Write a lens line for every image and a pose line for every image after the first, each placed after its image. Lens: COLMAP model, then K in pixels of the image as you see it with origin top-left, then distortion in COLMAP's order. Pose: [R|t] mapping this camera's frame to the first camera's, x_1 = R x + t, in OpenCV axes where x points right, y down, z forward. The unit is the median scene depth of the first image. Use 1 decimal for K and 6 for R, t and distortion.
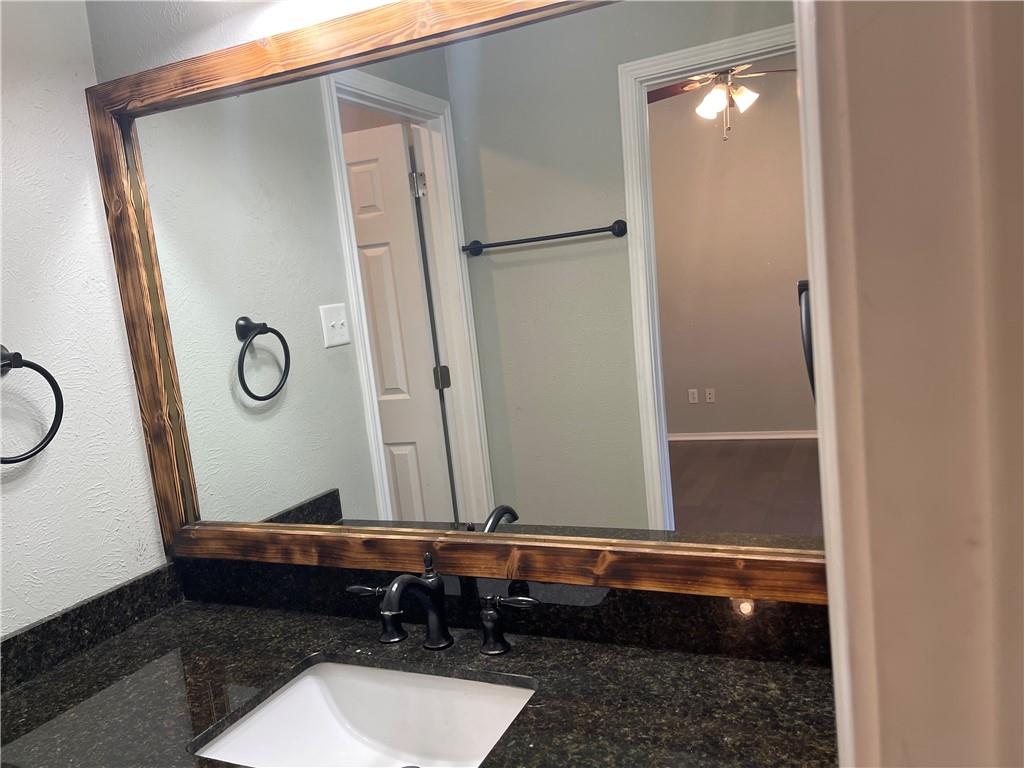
lens RADIAL K [[771.2, 0, 521.9], [0, 771.2, 387.7], [0, 0, 1]] dist [0.036918, -0.031910]
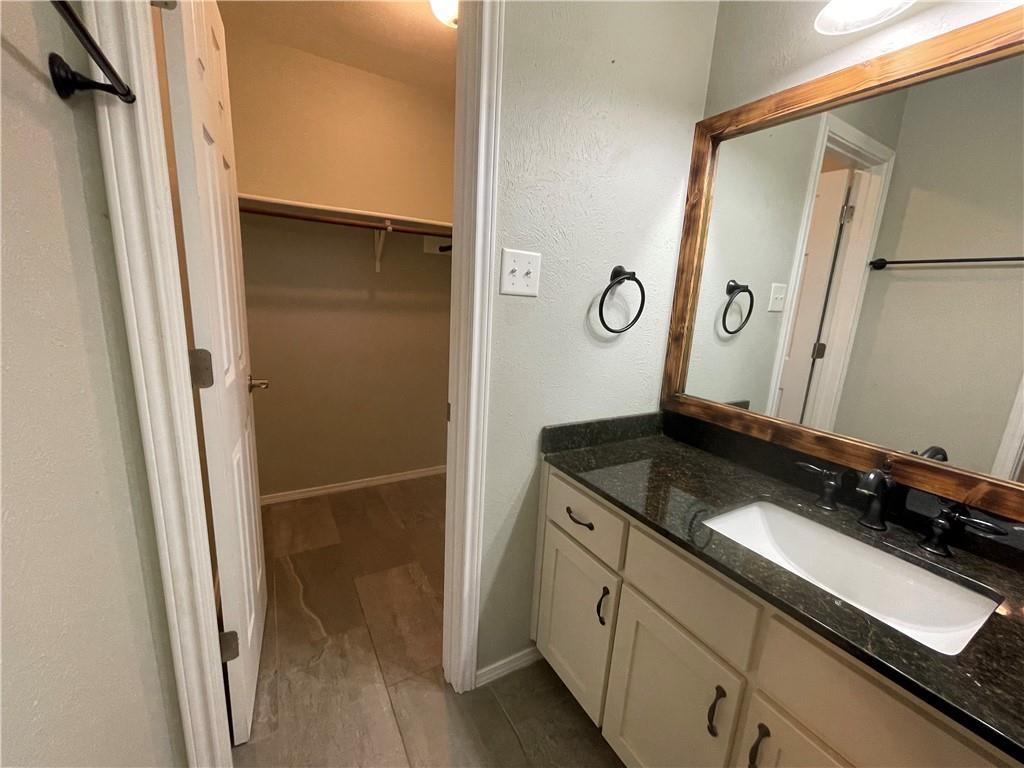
lens RADIAL K [[411.1, 0, 513.3], [0, 411.1, 388.6], [0, 0, 1]] dist [0.000832, -0.001938]
pose [[0.801370, 0.269009, -0.534265, -0.260586], [-0.213953, 0.962986, 0.163957, 0.103447], [0.558596, -0.017082, 0.829264, 0.048243]]
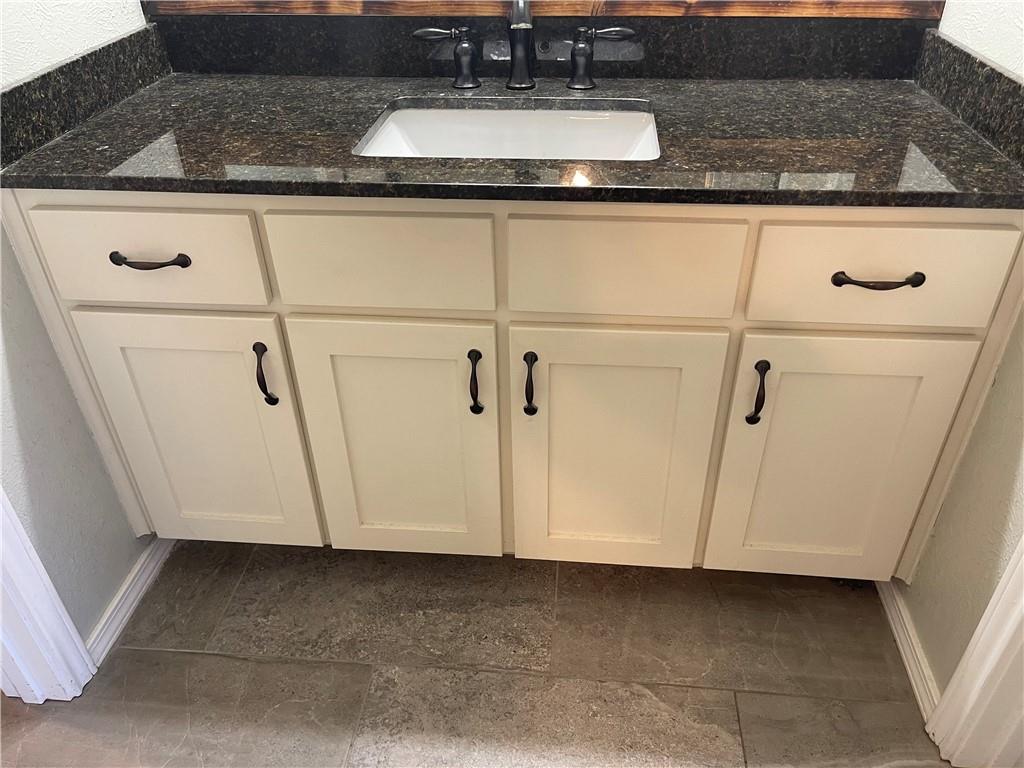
lens RADIAL K [[771.2, 0, 519.2], [0, 771.2, 378.4], [0, 0, 1]] dist [0.036918, -0.031910]
pose [[0.944951, -0.111468, 0.307640, -0.416254], [-0.037410, 0.897219, 0.439998, 0.202698], [-0.325066, -0.427286, 0.843658, -0.020812]]
